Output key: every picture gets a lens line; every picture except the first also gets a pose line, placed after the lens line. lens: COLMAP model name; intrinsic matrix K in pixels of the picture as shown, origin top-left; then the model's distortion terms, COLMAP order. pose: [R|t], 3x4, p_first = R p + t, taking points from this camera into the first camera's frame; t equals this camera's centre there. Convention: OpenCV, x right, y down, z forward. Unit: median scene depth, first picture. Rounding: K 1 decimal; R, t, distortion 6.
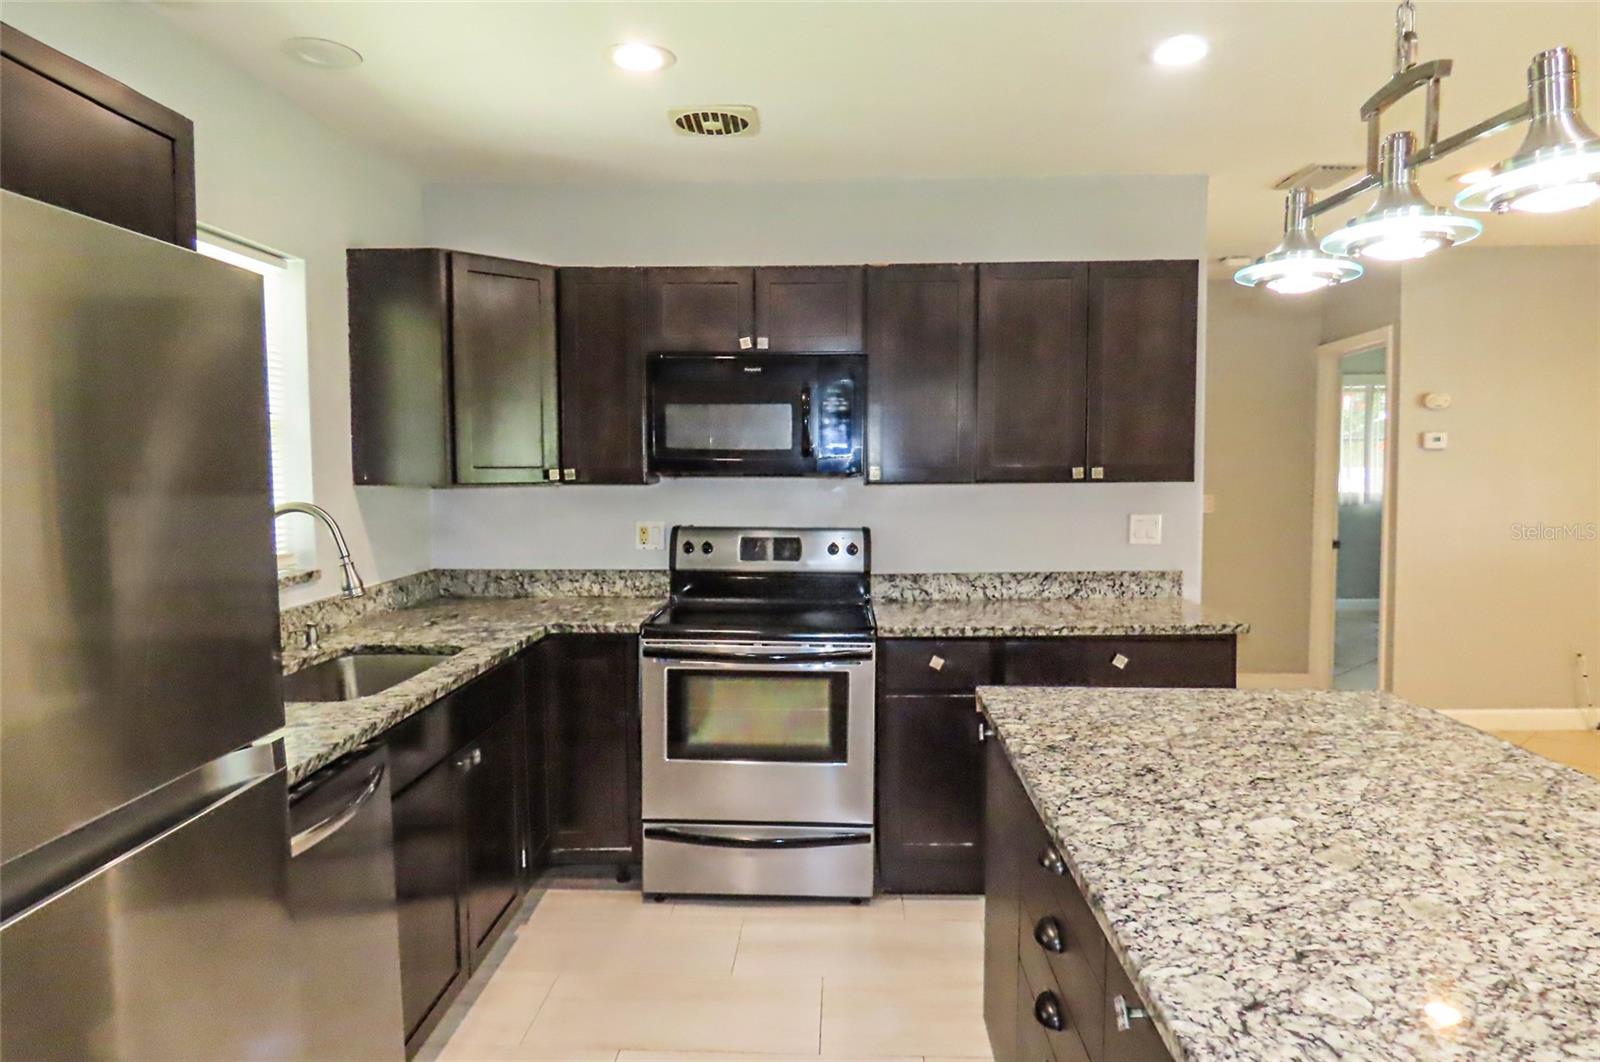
lens RADIAL K [[999.4, 0, 778.3], [0, 999.4, 530.3], [0, 0, 1]] dist [-0.022963, 0.014343]
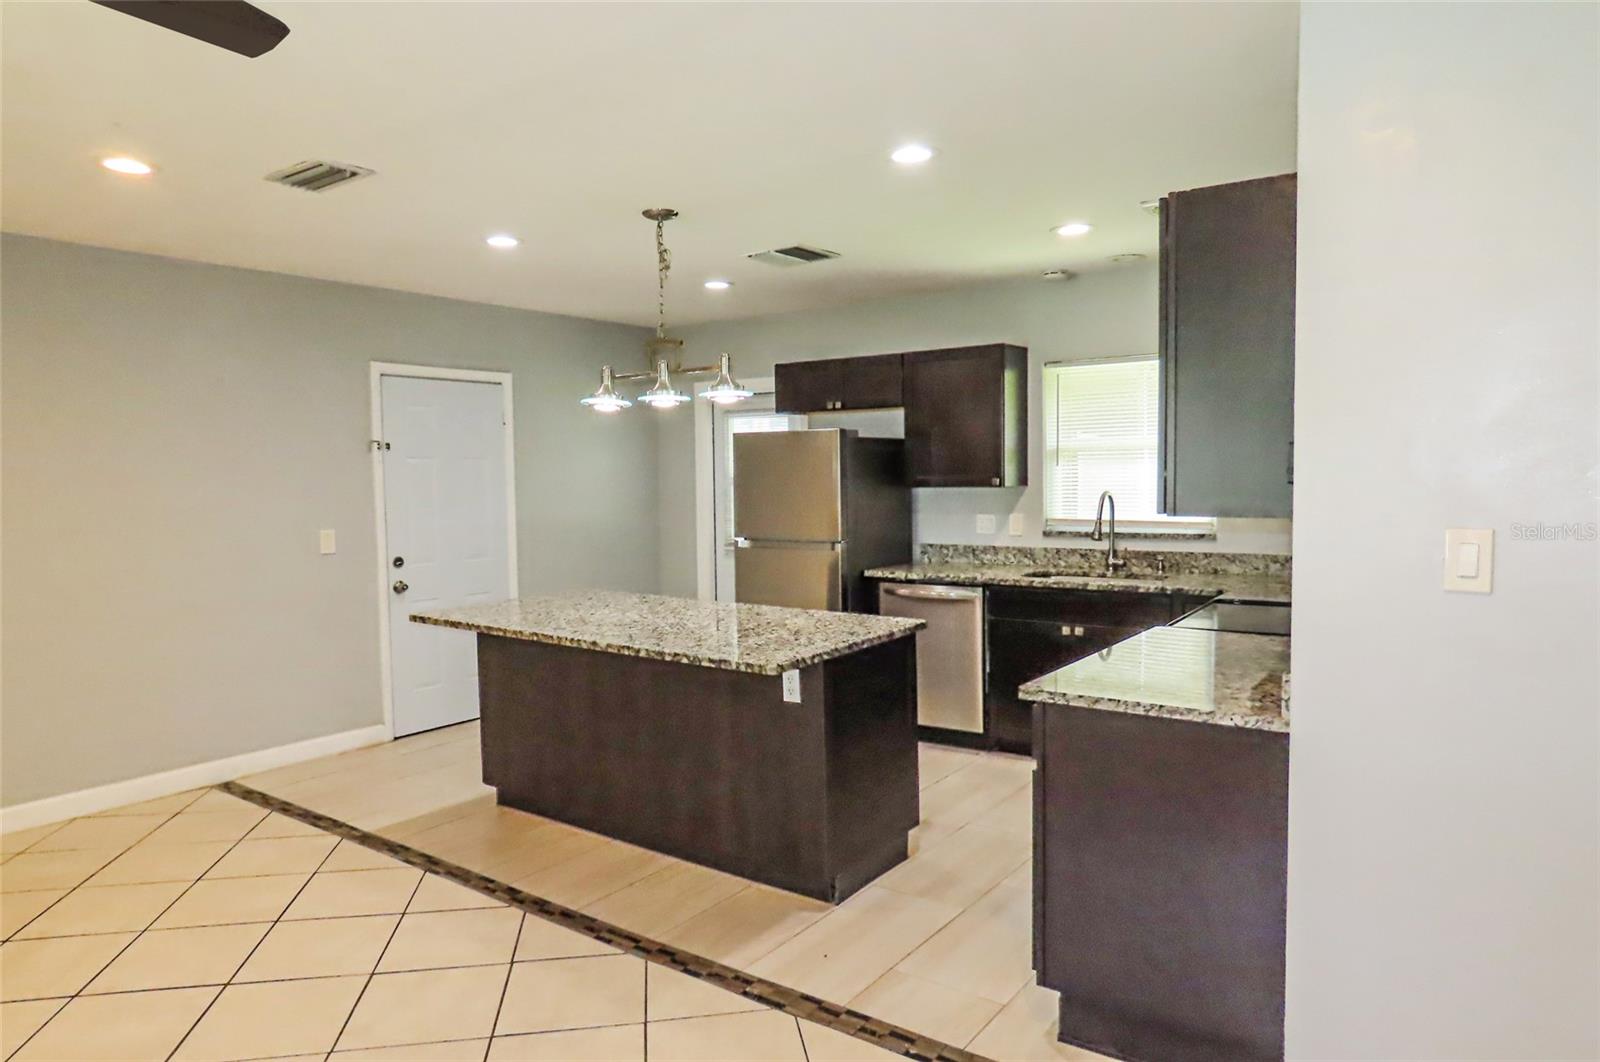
lens RADIAL K [[999.4, 0, 778.3], [0, 999.4, 530.3], [0, 0, 1]] dist [-0.022963, 0.014343]
pose [[-0.564047, 0.066576, -0.823055, 1.050073], [-0.034039, 0.994022, 0.103733, -0.091790], [0.825041, 0.086527, -0.558409, 1.071776]]
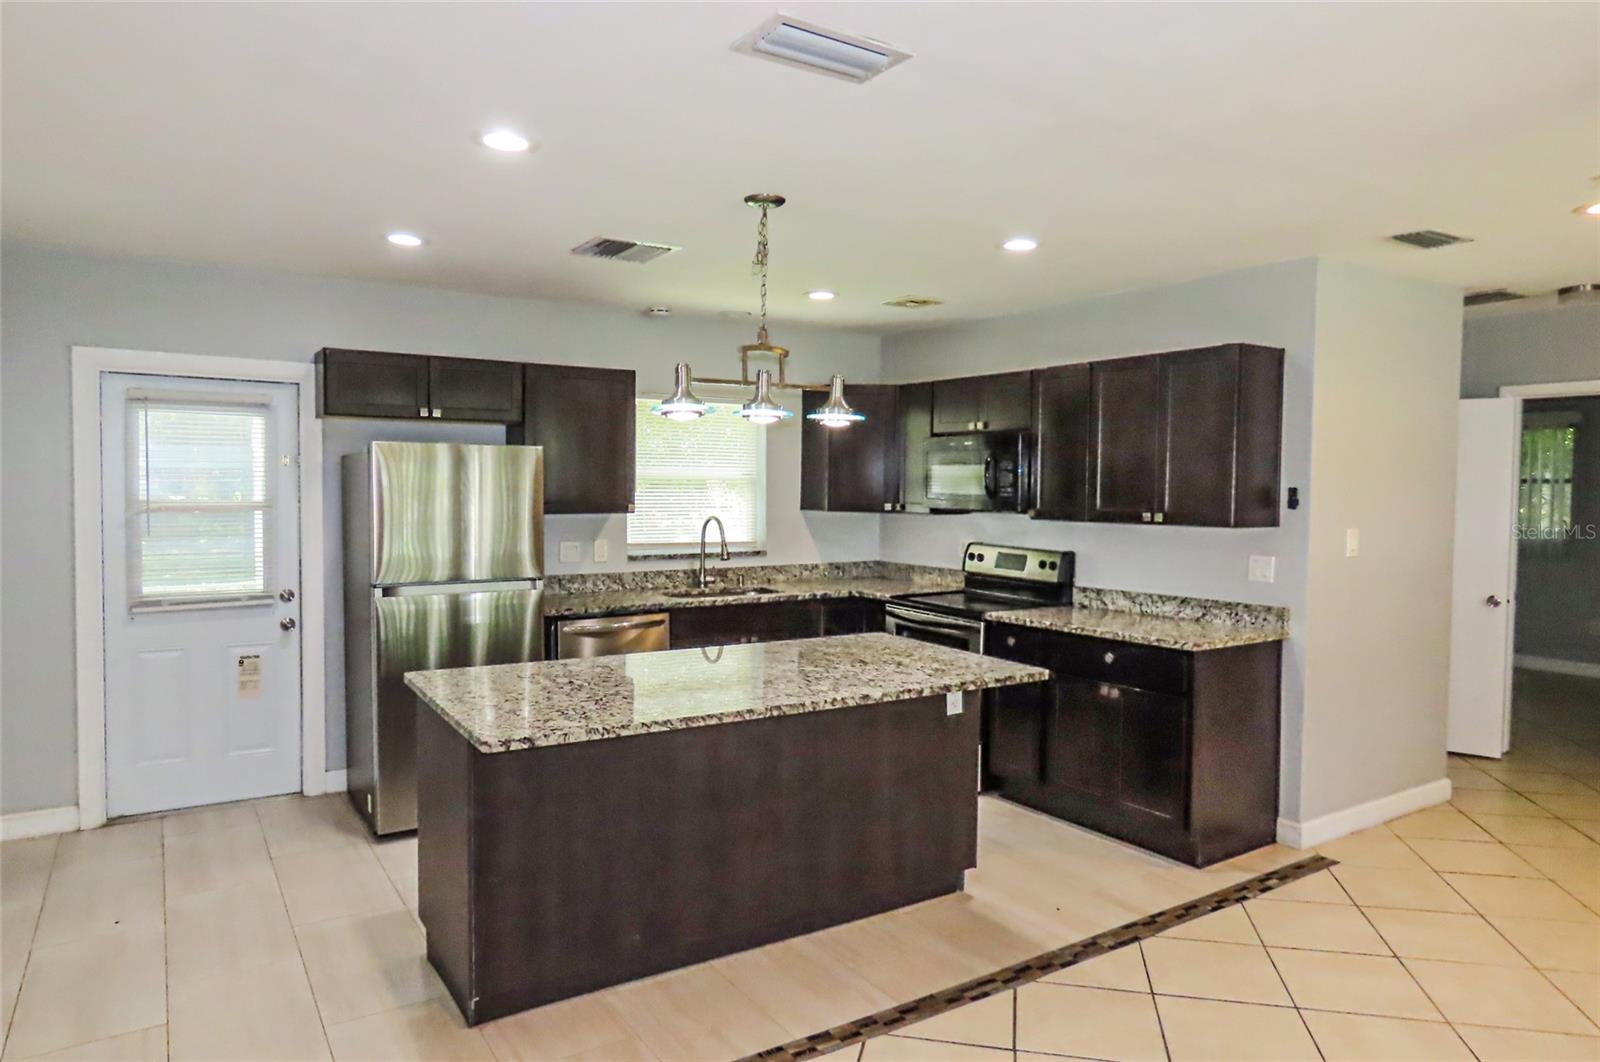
lens RADIAL K [[1010.2, 0, 801.2], [0, 1010.2, 537.4], [0, 0, 1]] dist [-0.007364, 0.000637]
pose [[0.578814, 0.052460, -0.813770, 1.014271], [-0.064633, 0.997740, 0.018348, -0.024081], [0.812894, 0.041976, 0.580897, -0.110333]]
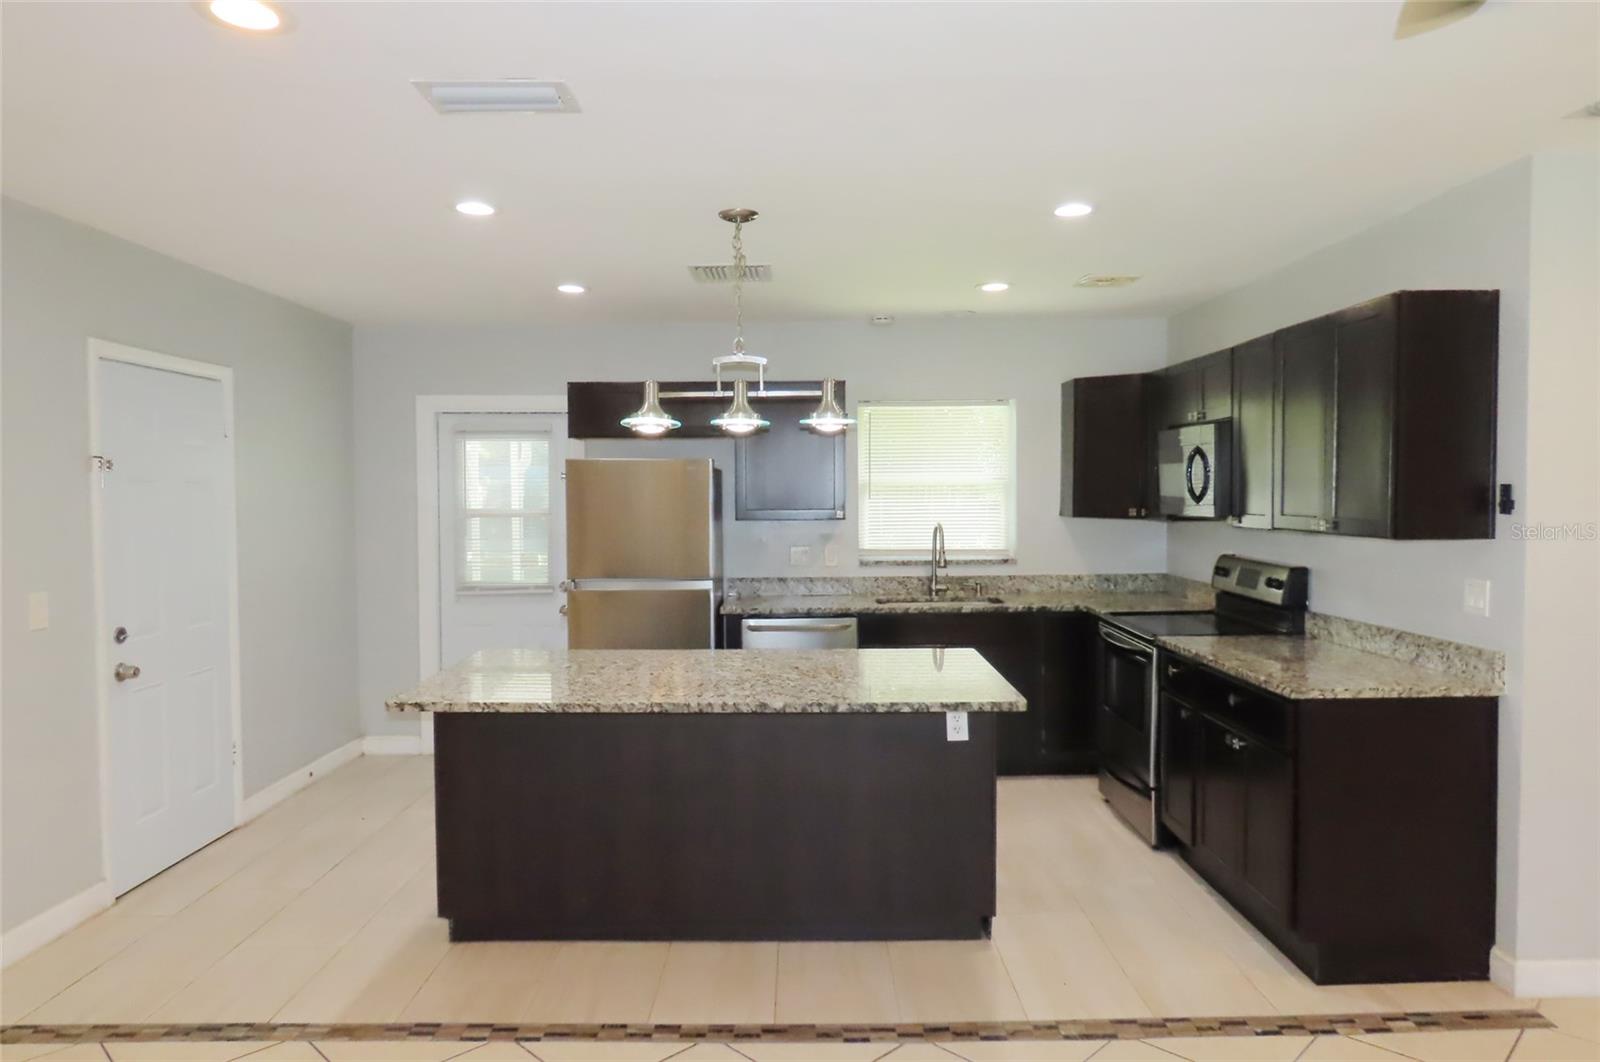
lens RADIAL K [[1031.0, 0, 791.1], [0, 1031.0, 530.3], [0, 0, 1]] dist [-0.014610, 0.002008]
pose [[0.038375, 0.043483, -0.998317, 1.204854], [-0.057828, 0.997475, 0.041224, -0.058358], [0.997589, 0.056149, 0.040792, 0.395800]]
